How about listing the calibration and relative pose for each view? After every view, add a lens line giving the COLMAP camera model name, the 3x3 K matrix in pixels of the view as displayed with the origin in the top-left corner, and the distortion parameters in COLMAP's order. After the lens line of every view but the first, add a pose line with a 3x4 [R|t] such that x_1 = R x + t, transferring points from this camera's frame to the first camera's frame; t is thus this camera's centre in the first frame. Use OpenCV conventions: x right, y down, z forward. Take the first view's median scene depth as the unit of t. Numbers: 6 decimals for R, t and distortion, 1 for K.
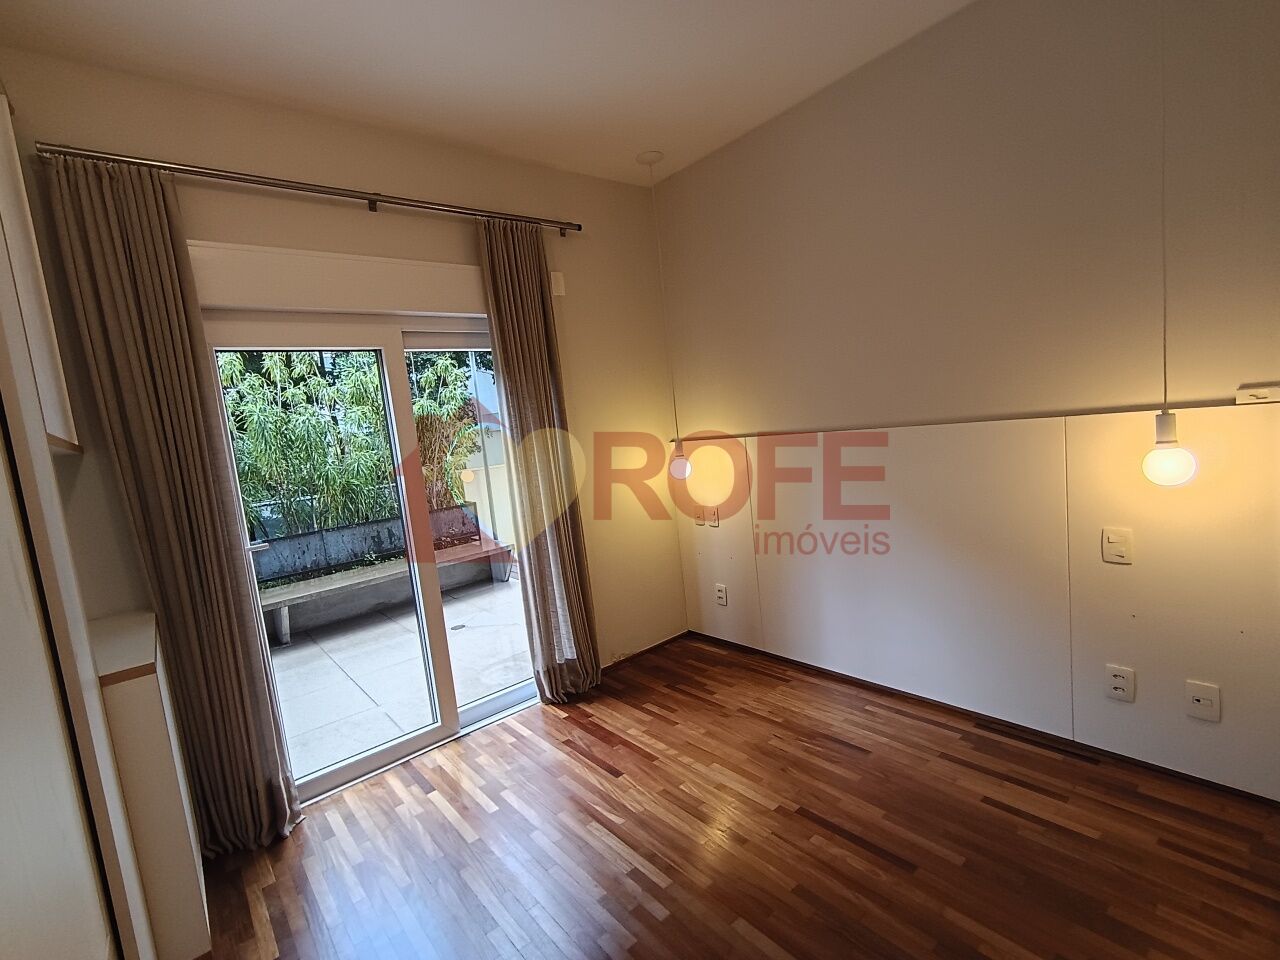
lens RADIAL K [[589.5, 0, 635.5], [0, 589.5, 481.9], [0, 0, 1]] dist [0.001890, 0.000229]
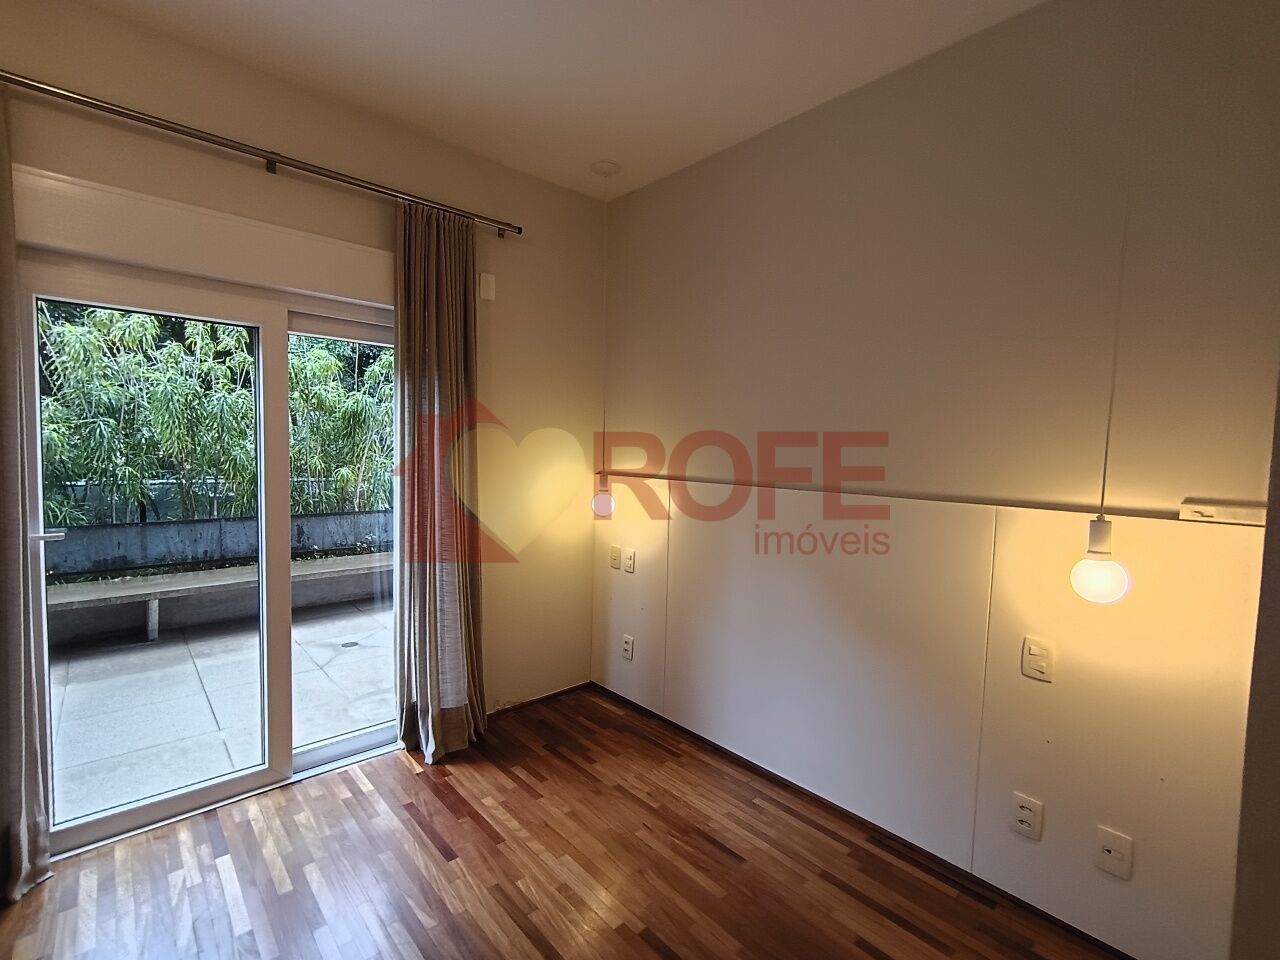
lens RADIAL K [[589.5, 0, 635.5], [0, 589.5, 481.9], [0, 0, 1]] dist [0.001890, 0.000229]
pose [[0.990435, 0.129546, 0.047508, 0.105529], [-0.127307, 0.990726, -0.047486, -0.026184], [-0.053219, 0.040984, 0.997742, 0.103252]]
